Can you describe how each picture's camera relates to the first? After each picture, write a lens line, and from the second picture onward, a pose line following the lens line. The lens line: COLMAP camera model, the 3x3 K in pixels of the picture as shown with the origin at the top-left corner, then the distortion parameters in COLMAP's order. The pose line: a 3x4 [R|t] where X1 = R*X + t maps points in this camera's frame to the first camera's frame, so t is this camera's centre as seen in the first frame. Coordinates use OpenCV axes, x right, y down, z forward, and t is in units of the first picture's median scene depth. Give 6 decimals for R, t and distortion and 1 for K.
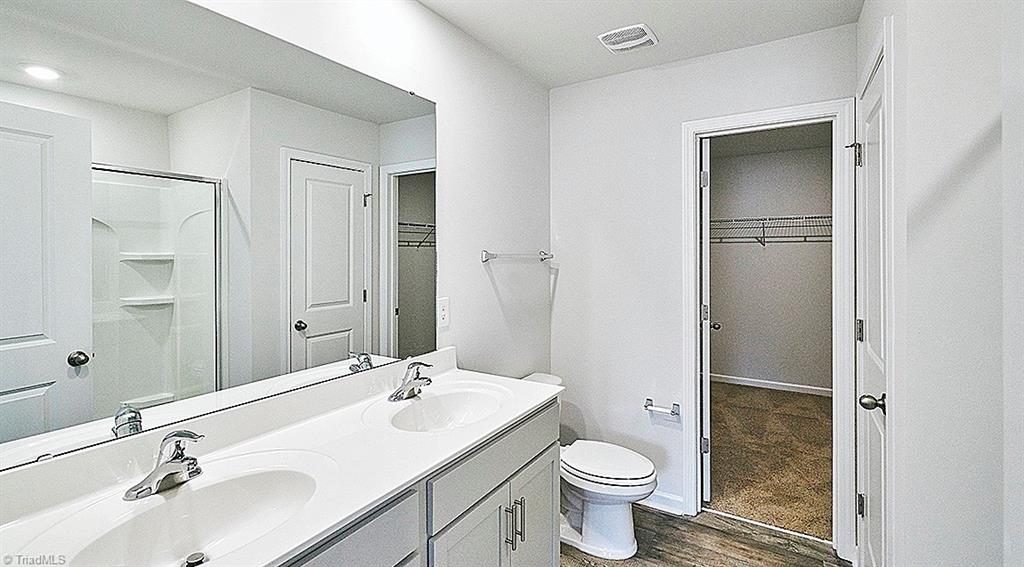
lens RADIAL K [[461.7, 0, 513.1], [0, 461.7, 247.1], [0, 0, 1]] dist [0.002715, -0.000093]
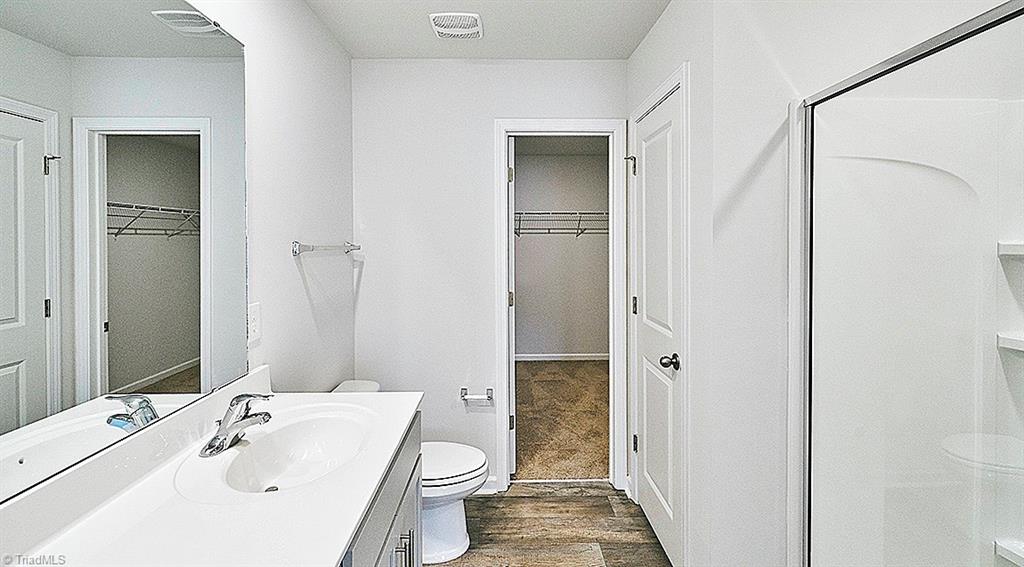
lens RADIAL K [[459.3, 0, 509.8], [0, 459.3, 239.7], [0, 0, 1]] dist [-0.000774, 0.000080]
pose [[0.838400, 0.001889, 0.545052, -0.185062], [-0.006073, 0.999964, 0.005877, -0.002594], [-0.545021, -0.008238, 0.838382, 0.117891]]
